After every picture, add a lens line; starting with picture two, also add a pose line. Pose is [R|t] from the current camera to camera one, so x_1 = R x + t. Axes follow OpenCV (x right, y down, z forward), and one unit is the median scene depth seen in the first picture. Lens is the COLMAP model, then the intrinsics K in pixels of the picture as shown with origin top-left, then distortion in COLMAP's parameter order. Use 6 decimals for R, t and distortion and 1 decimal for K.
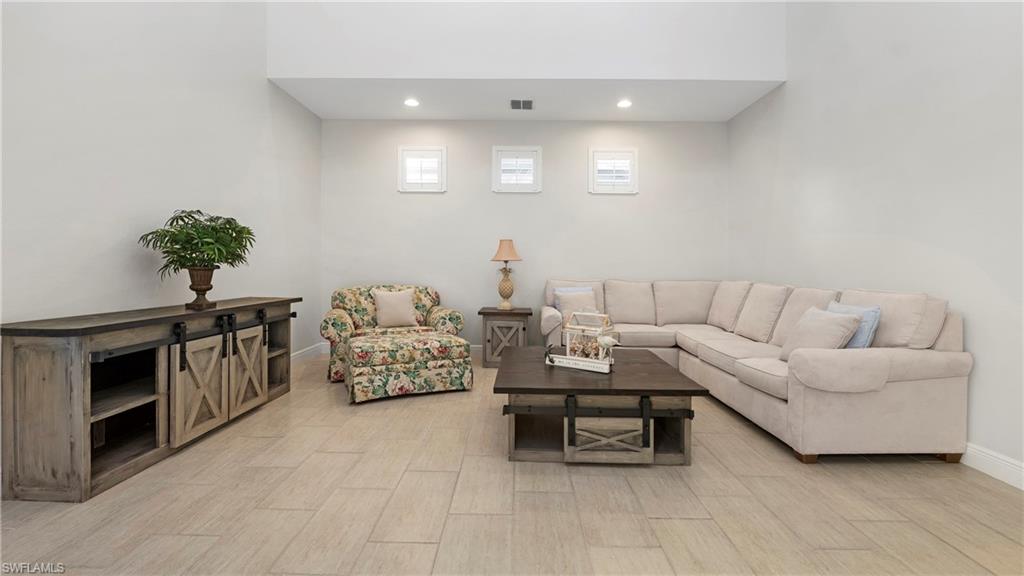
lens RADIAL K [[417.4, 0, 505.5], [0, 417.4, 266.5], [0, 0, 1]] dist [-0.004494, -0.000430]
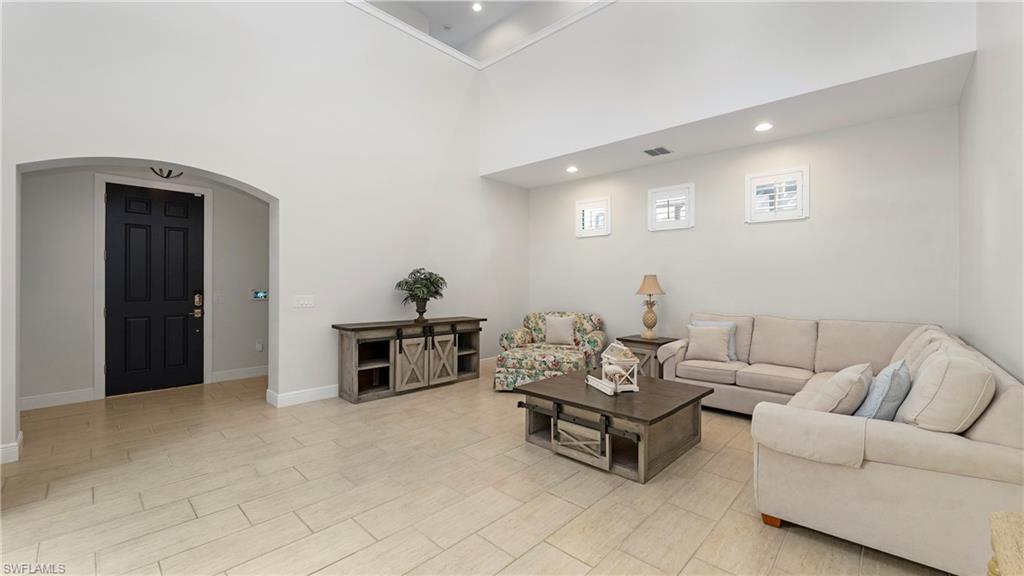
lens RADIAL K [[417.4, 0, 529.5], [0, 417.4, 283.5], [0, 0, 1]] dist [-0.004494, -0.000430]
pose [[0.749391, -0.001911, -0.662125, 0.844503], [-0.001400, 0.999989, -0.004470, -0.062028], [0.662126, 0.004276, 0.749380, -0.063912]]
